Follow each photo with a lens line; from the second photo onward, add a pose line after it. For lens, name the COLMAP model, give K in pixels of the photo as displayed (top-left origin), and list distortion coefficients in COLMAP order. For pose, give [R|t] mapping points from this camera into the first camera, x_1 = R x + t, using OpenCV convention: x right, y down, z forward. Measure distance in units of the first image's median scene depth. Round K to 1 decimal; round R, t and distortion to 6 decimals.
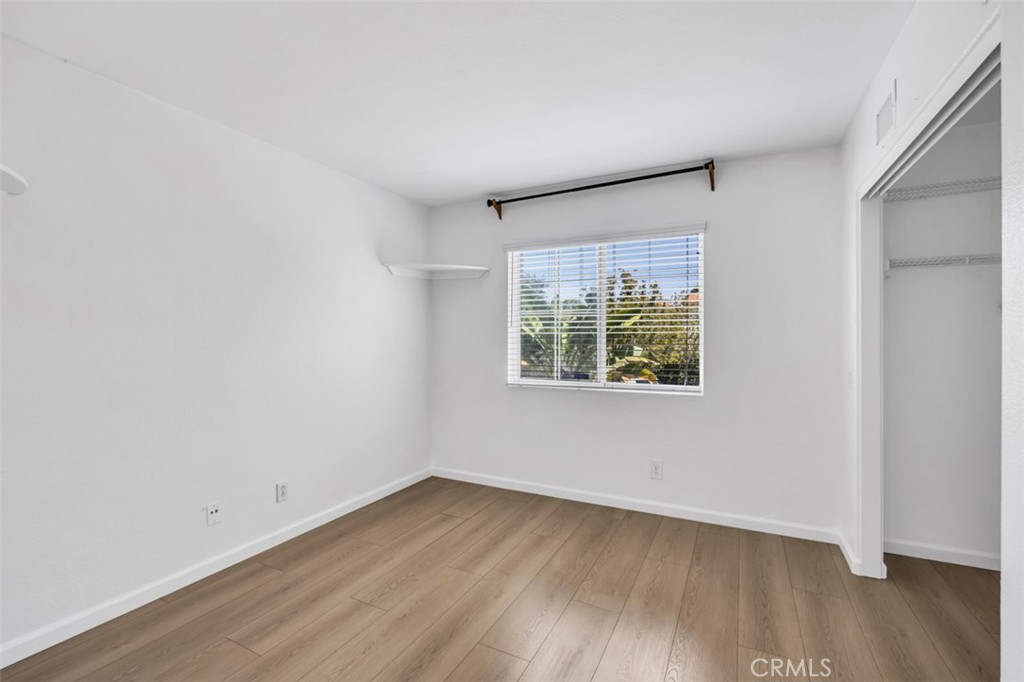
lens RADIAL K [[447.9, 0, 515.4], [0, 447.9, 341.3], [0, 0, 1]] dist [0.000152, 0.000404]
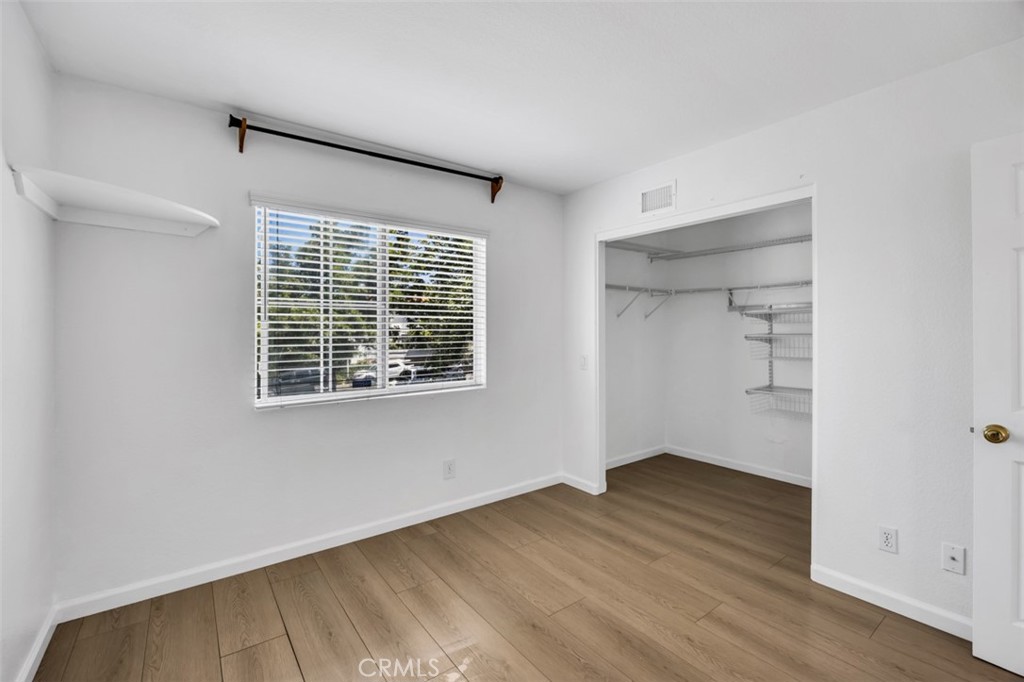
lens RADIAL K [[447.9, 0, 518.1], [0, 447.9, 332.5], [0, 0, 1]] dist [0.000152, 0.000404]
pose [[0.447046, -0.007485, 0.894480, -0.513837], [0.009296, 0.999950, 0.003722, -0.016527], [-0.894463, 0.006651, 0.447093, 0.436796]]
